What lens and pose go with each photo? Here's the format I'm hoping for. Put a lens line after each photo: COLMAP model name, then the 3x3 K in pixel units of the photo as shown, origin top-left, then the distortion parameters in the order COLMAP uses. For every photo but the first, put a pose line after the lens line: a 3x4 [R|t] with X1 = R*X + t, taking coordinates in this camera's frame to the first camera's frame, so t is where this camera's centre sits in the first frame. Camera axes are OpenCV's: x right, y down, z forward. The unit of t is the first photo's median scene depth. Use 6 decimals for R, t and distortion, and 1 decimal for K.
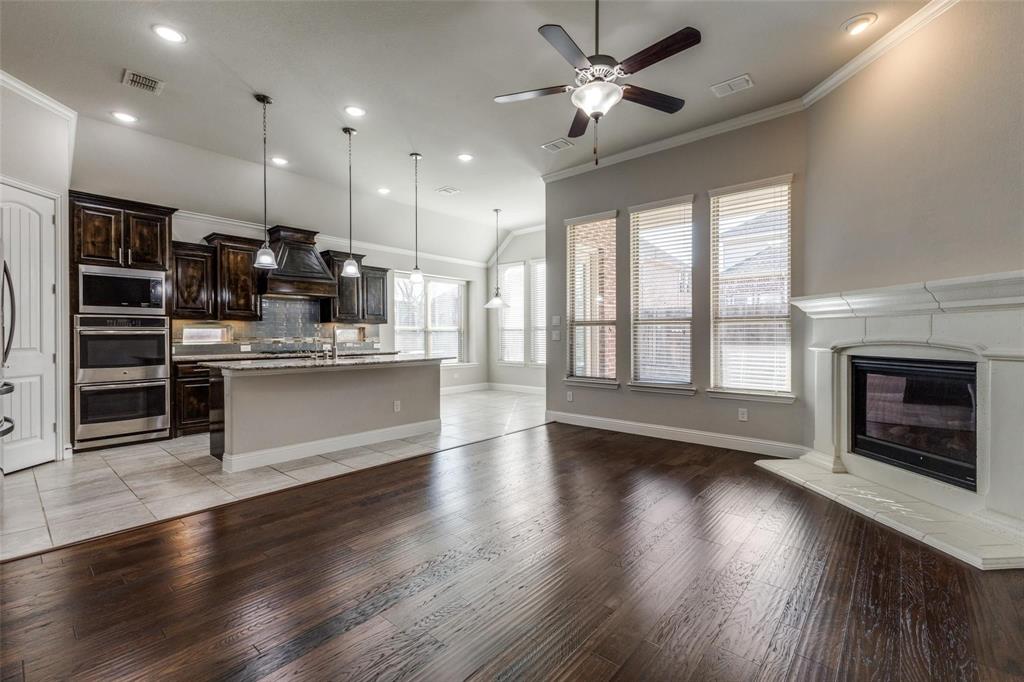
lens RADIAL K [[446.2, 0, 506.5], [0, 446.2, 338.0], [0, 0, 1]] dist [0.009551, -0.001569]
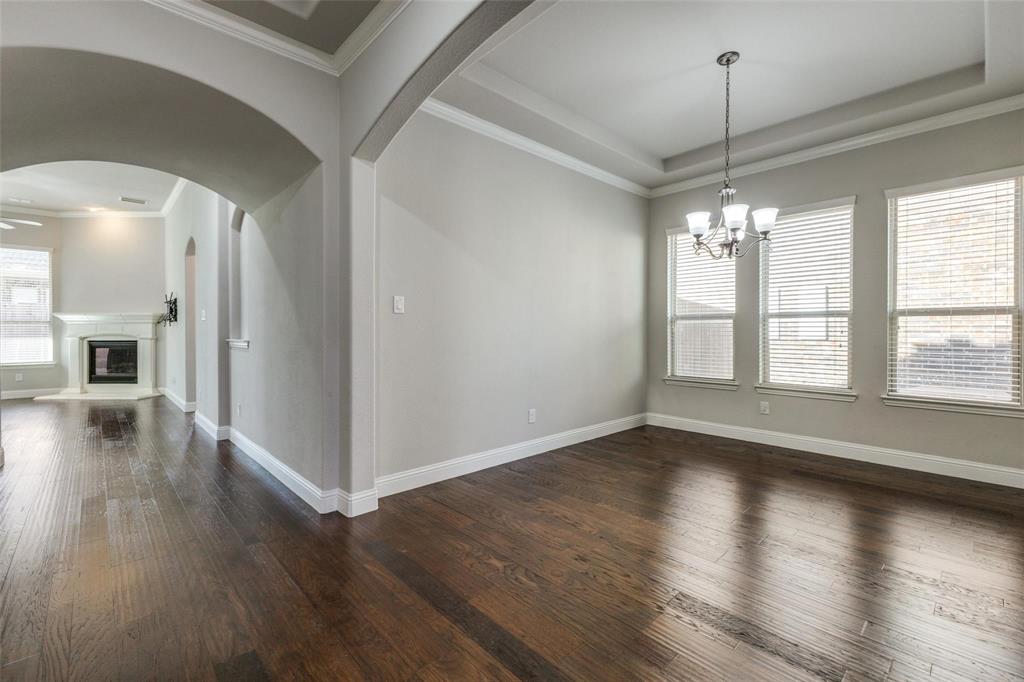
lens RADIAL K [[446.2, 0, 503.5], [0, 446.2, 332.9], [0, 0, 1]] dist [0.009551, -0.001569]
pose [[0.093547, 0.000920, 0.995614, -0.968927], [0.004431, 0.999989, -0.001341, 0.008968], [-0.995605, 0.004537, 0.093542, -0.970978]]
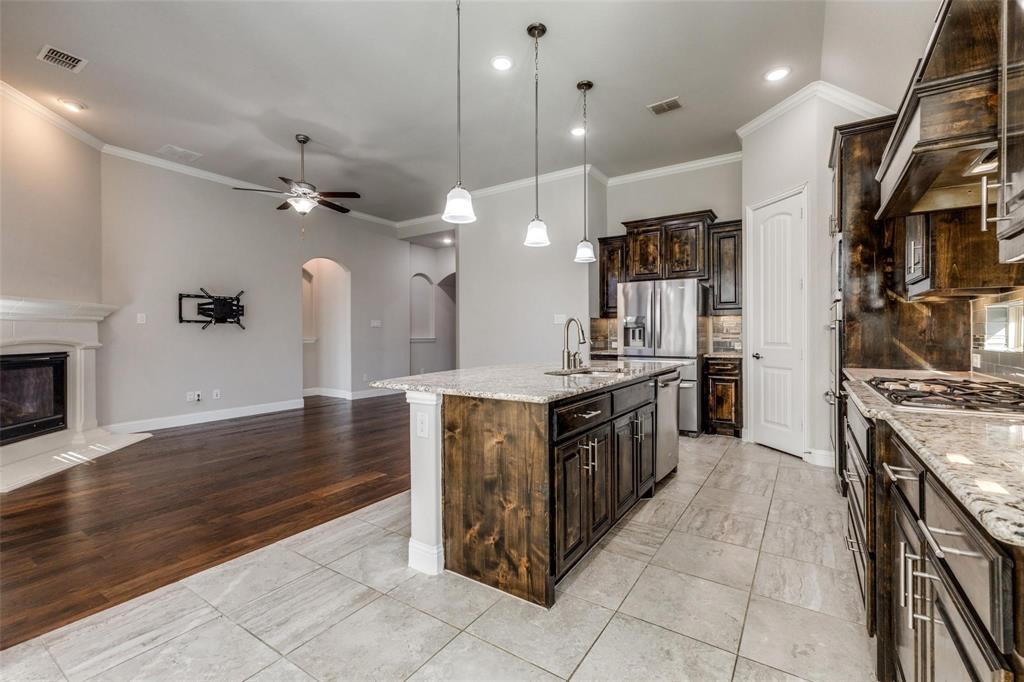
lens RADIAL K [[446.2, 0, 514.8], [0, 446.2, 335.0], [0, 0, 1]] dist [0.009551, -0.001569]
pose [[-0.988459, 0.008517, -0.151251, -0.207538], [0.007603, 0.999949, 0.006617, -0.006699], [0.151300, 0.005390, -0.988473, 1.631866]]
